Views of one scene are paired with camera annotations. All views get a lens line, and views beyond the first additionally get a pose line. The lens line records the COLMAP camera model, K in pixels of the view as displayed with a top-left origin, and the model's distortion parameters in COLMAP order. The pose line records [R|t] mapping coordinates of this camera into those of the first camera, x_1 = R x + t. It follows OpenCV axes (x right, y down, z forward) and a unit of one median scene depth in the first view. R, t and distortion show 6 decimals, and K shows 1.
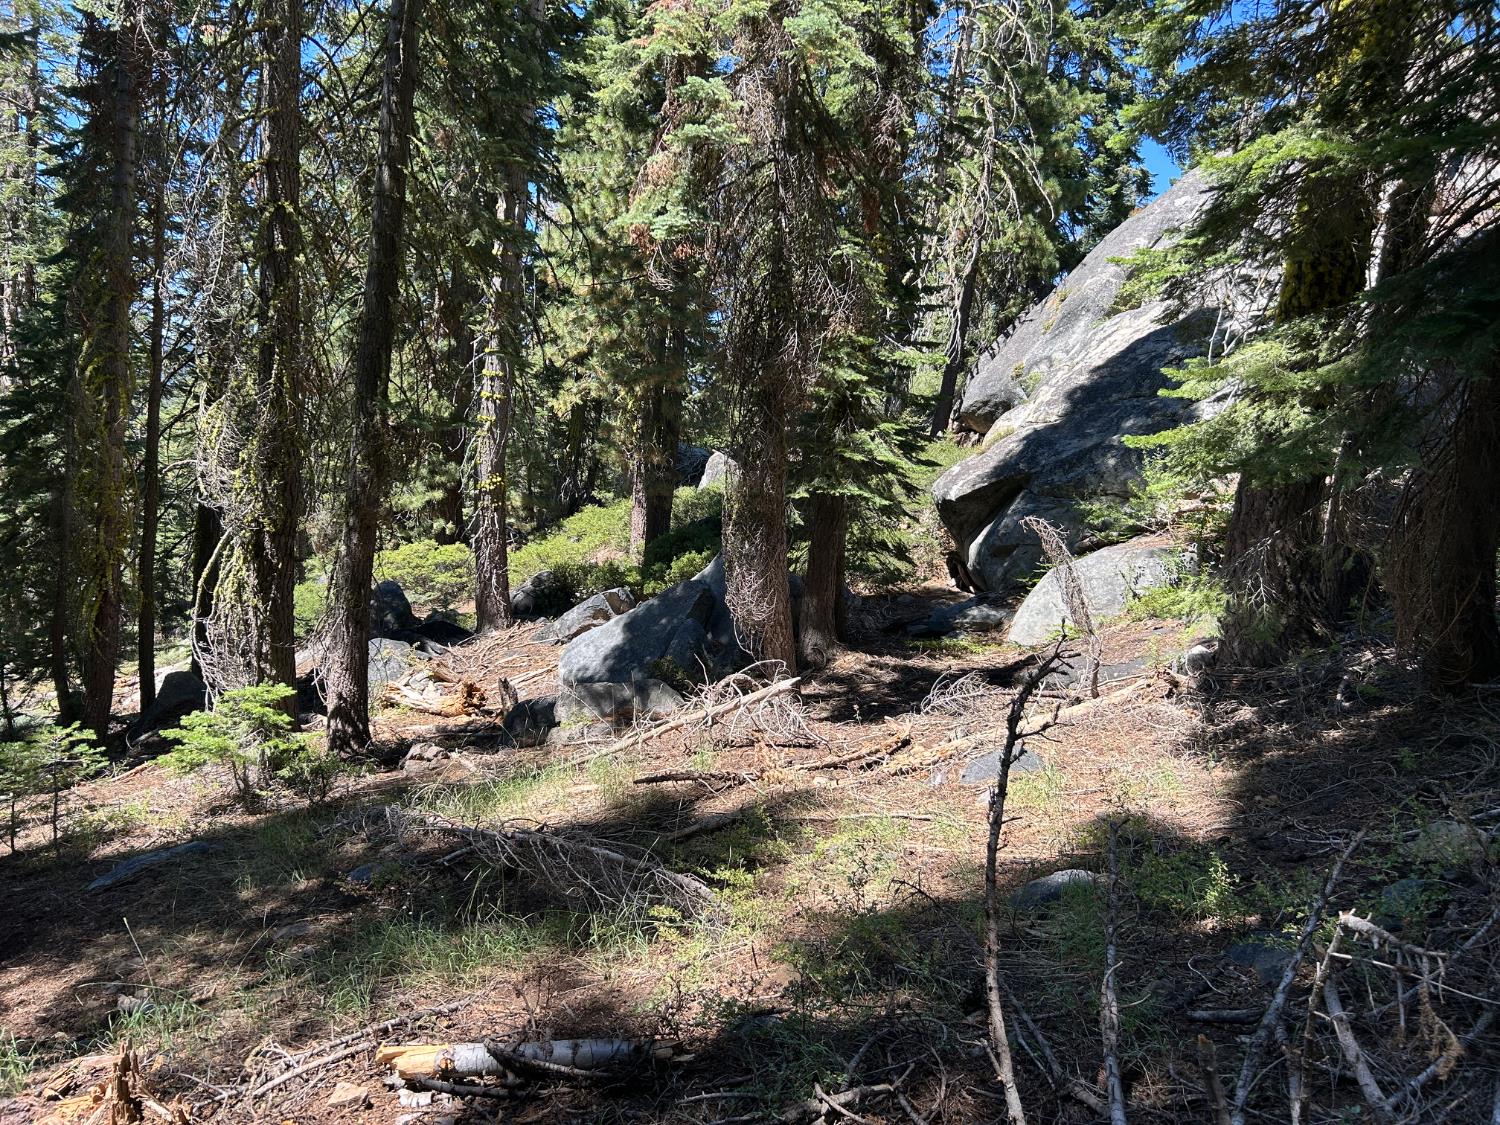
lens RADIAL K [[1128.1, 0, 742.6], [0, 1128.1, 576.4], [0, 0, 1]] dist [0.048565, -0.057260]
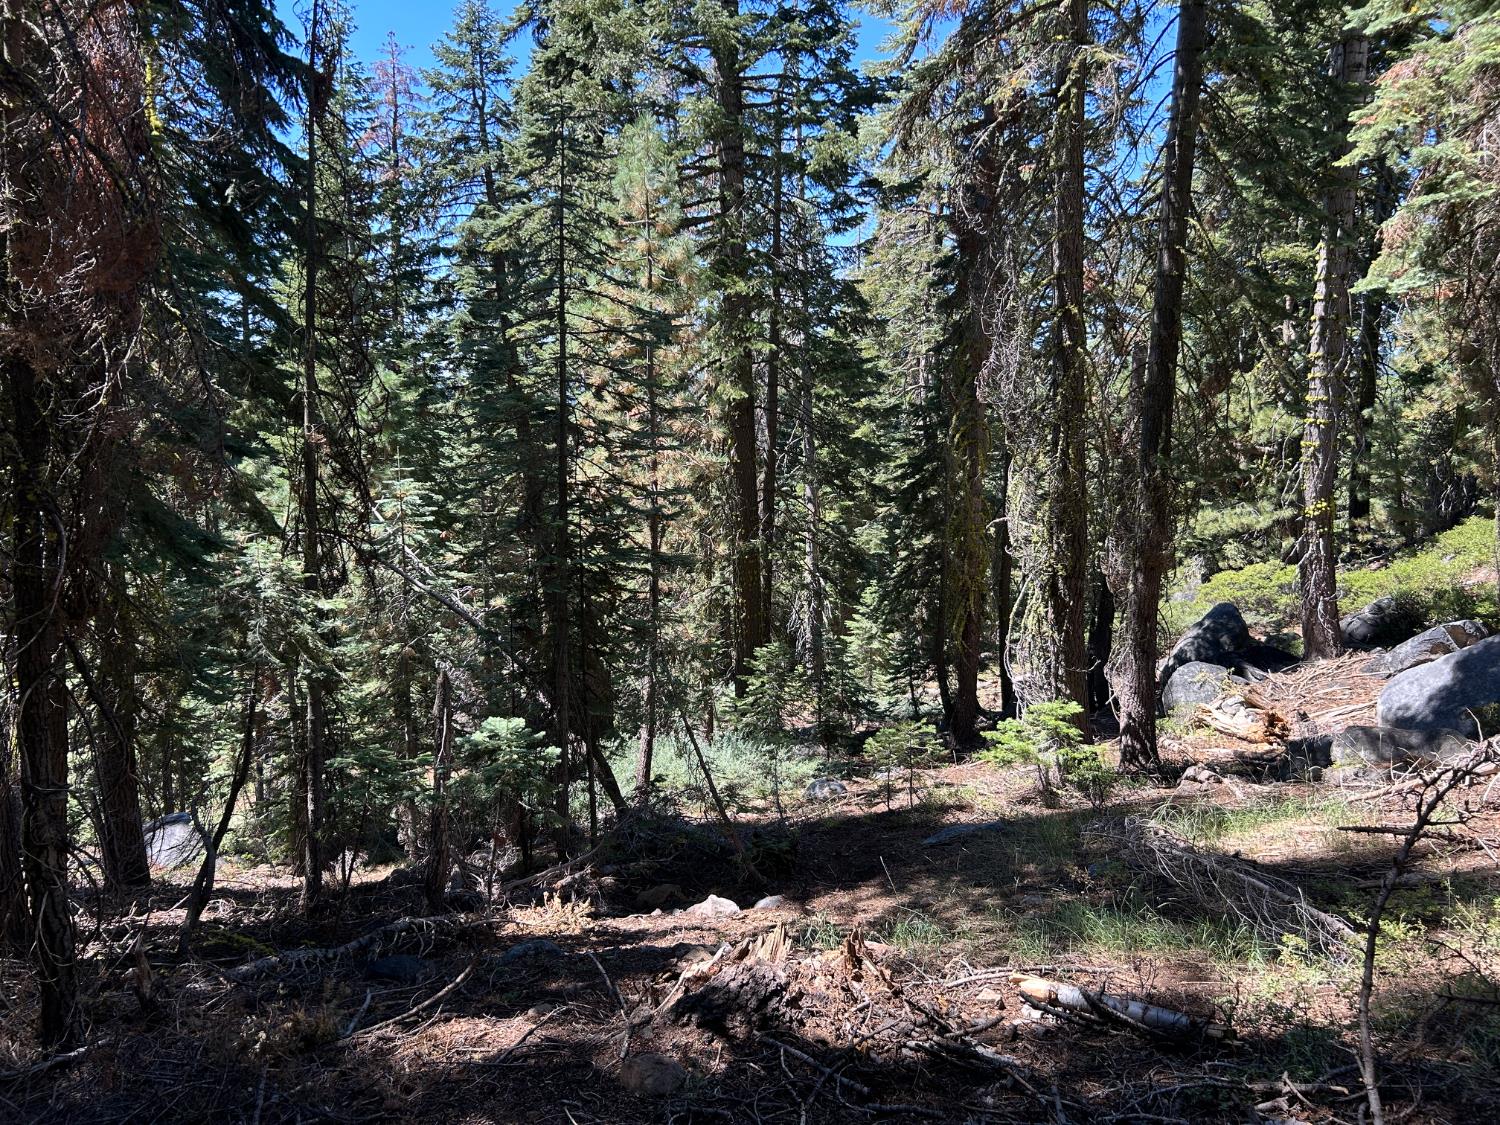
lens RADIAL K [[1128.1, 0, 735.6], [0, 1128.1, 559.0], [0, 0, 1]] dist [0.048565, -0.057260]
pose [[0.728191, -0.009108, -0.685314, 0.139703], [-0.004720, 0.999821, -0.018303, -0.029469], [0.685358, 0.016562, 0.728018, -0.104184]]
